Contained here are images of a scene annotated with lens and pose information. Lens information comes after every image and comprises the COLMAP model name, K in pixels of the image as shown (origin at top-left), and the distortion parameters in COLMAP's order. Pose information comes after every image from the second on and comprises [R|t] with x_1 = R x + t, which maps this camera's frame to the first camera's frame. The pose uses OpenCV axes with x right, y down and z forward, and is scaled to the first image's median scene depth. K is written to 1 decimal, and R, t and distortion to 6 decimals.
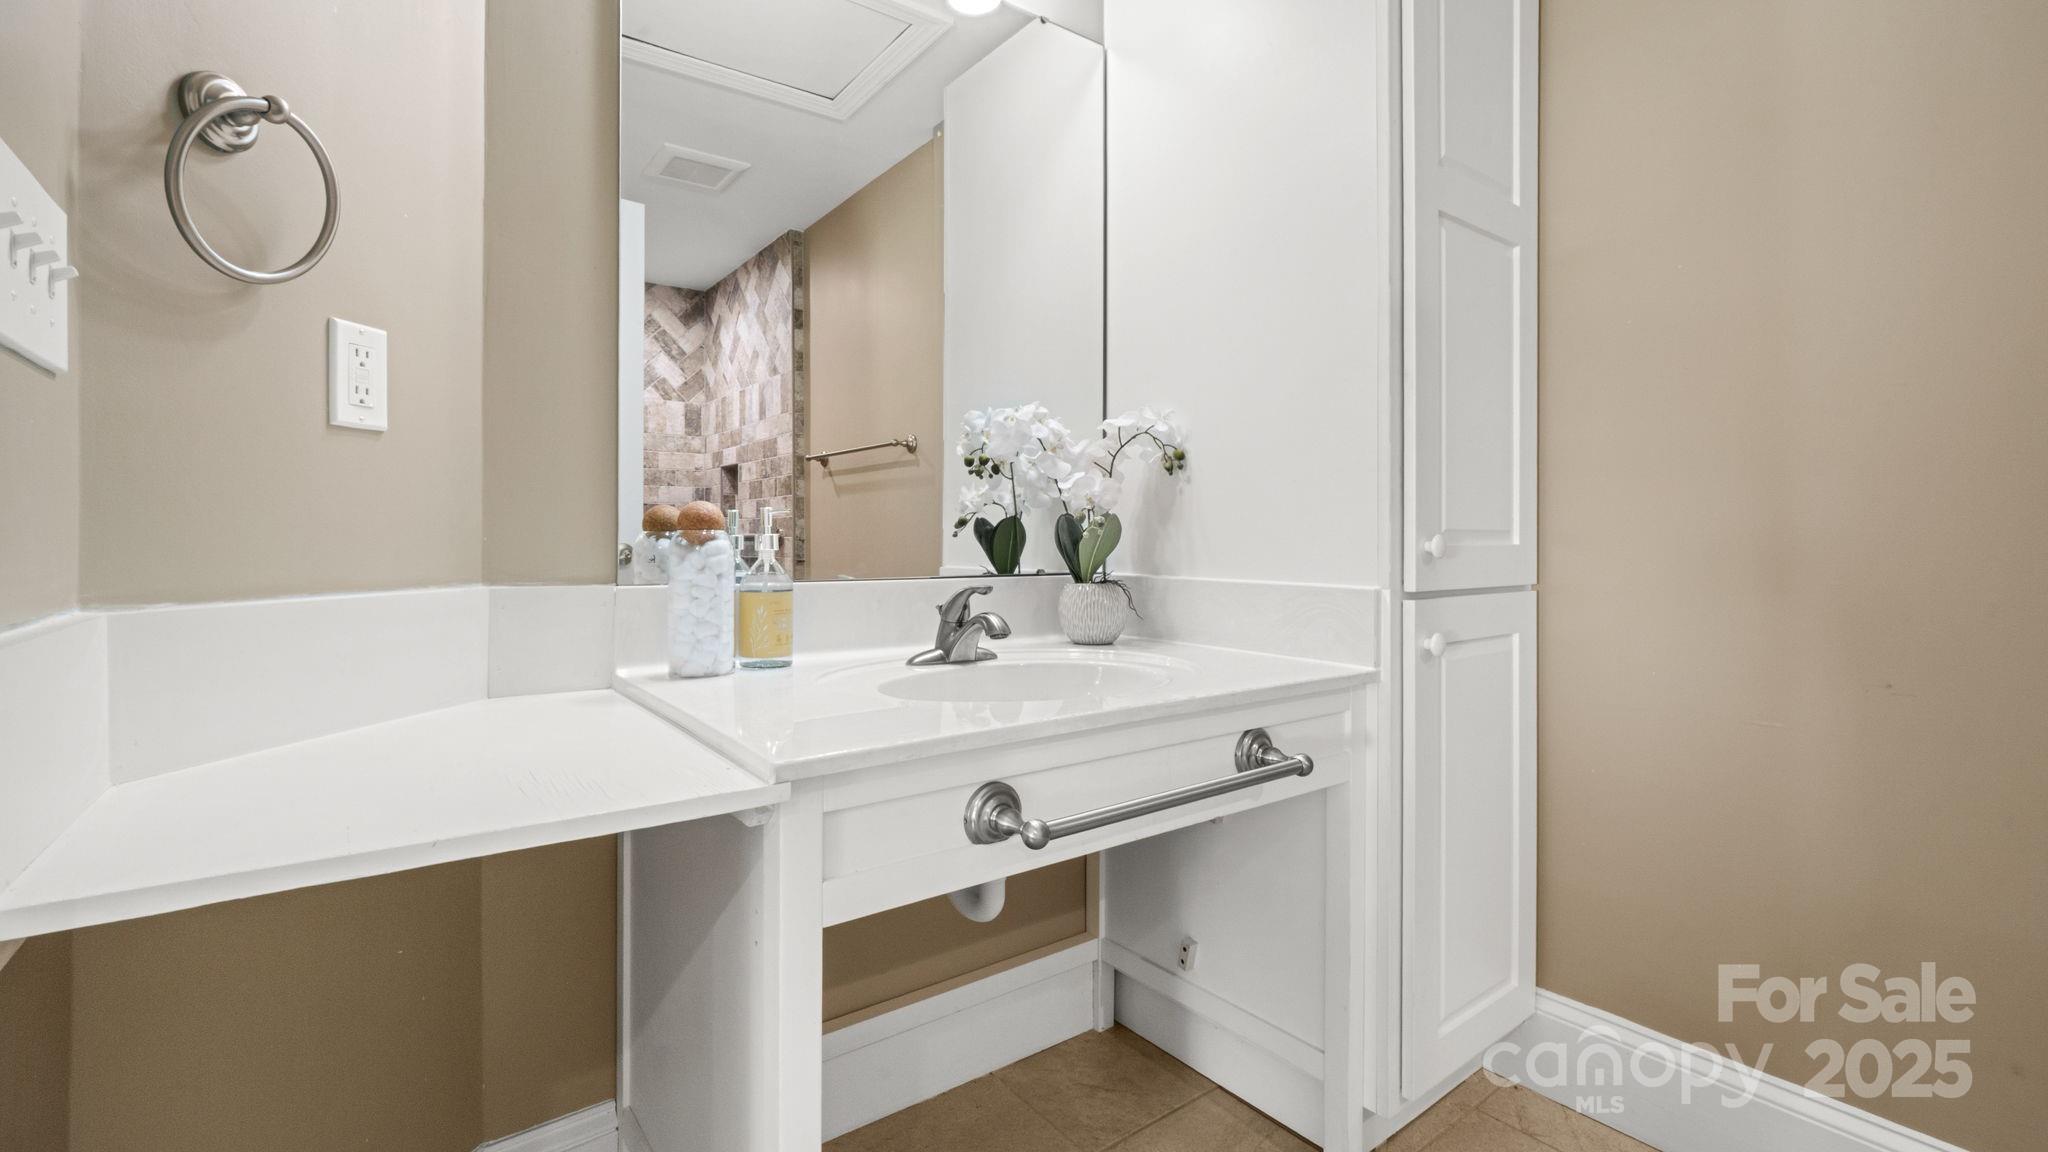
lens RADIAL K [[899.1, 0, 1015.0], [0, 899.1, 546.7], [0, 0, 1]] dist [-0.003893, -0.000506]
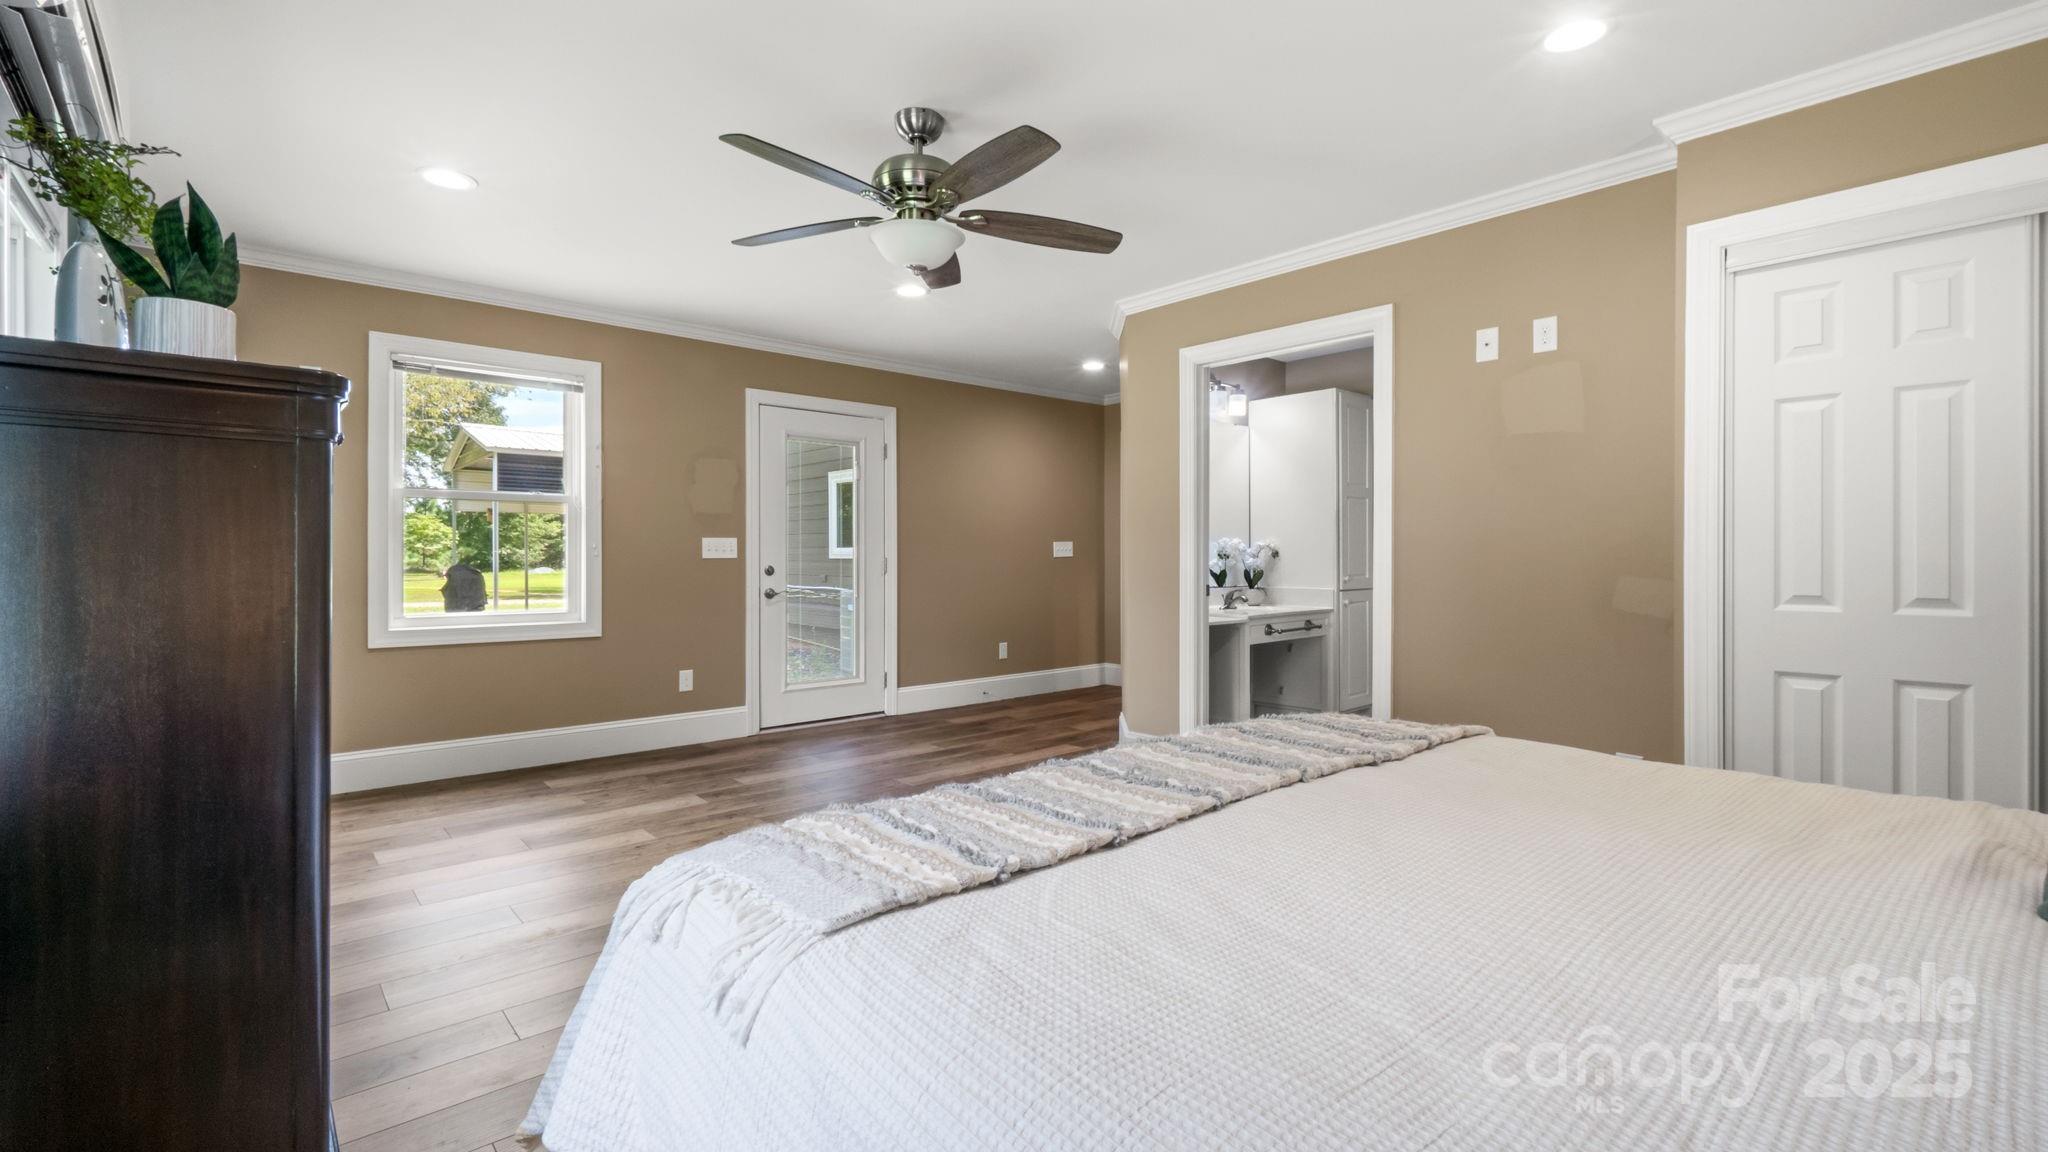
lens RADIAL K [[899.1, 0, 1015.0], [0, 899.1, 546.7], [0, 0, 1]] dist [-0.003893, -0.000506]
pose [[0.997304, -0.002194, 0.073342, -1.137996], [0.003017, 0.999934, -0.011109, -0.090988], [-0.073312, 0.011301, 0.997245, -2.529278]]
